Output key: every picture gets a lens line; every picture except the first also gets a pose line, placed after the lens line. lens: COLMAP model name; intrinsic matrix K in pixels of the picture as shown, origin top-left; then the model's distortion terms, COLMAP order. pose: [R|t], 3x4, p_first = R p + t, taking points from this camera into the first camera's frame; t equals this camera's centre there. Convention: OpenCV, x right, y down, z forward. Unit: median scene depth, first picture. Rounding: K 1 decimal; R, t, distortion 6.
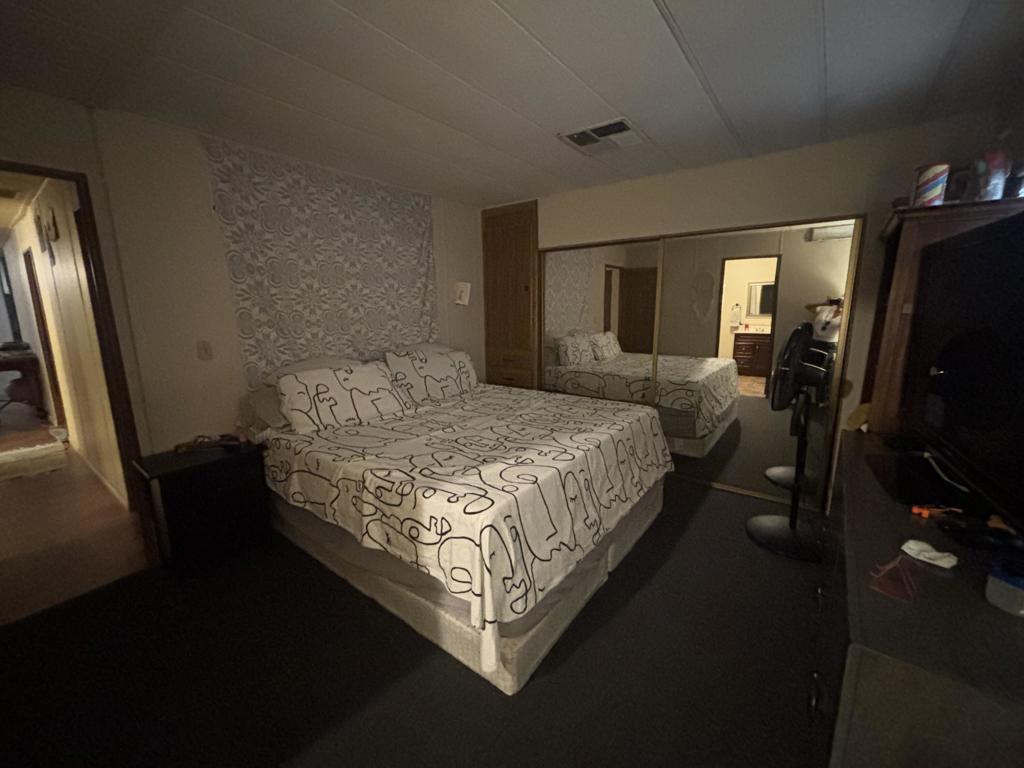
lens RADIAL K [[423.4, 0, 505.9], [0, 423.4, 361.4], [0, 0, 1]] dist [0.001376, 0.000211]
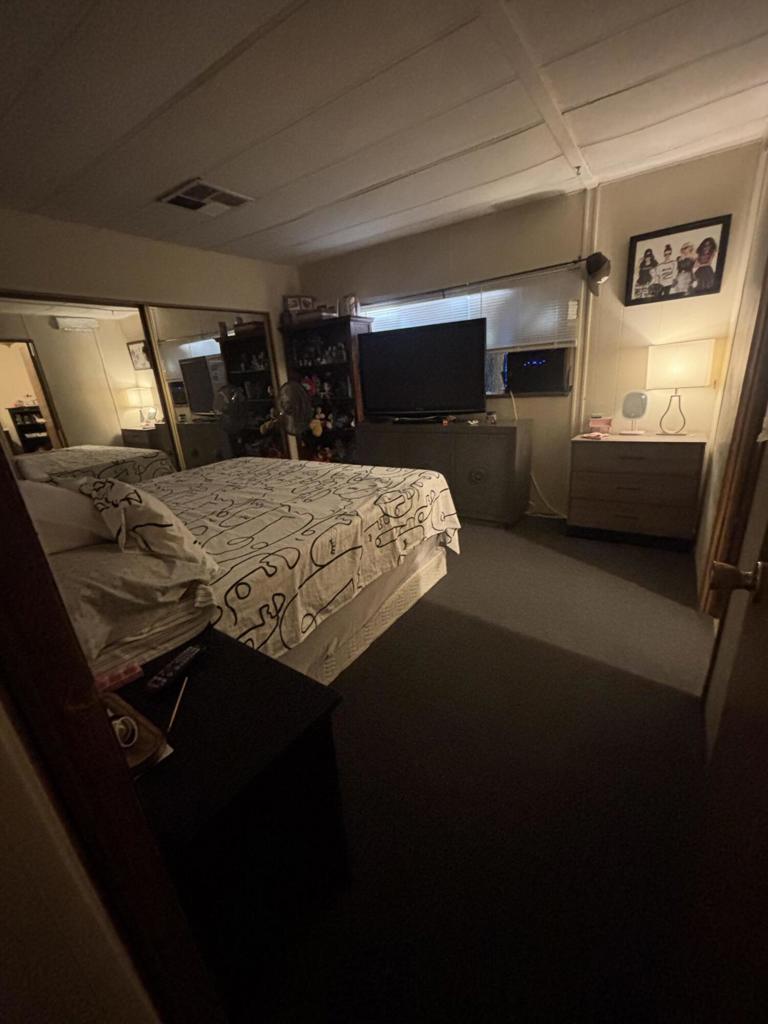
lens RADIAL K [[408.0, 0, 383.8], [0, 408.0, 510.2], [0, 0, 1]] dist [-0.010140, -0.000695]
pose [[-0.046991, -0.311088, 0.949219, -1.055930], [0.207347, 0.926533, 0.313918, -0.045353], [-0.977138, 0.211569, 0.020965, 0.774737]]
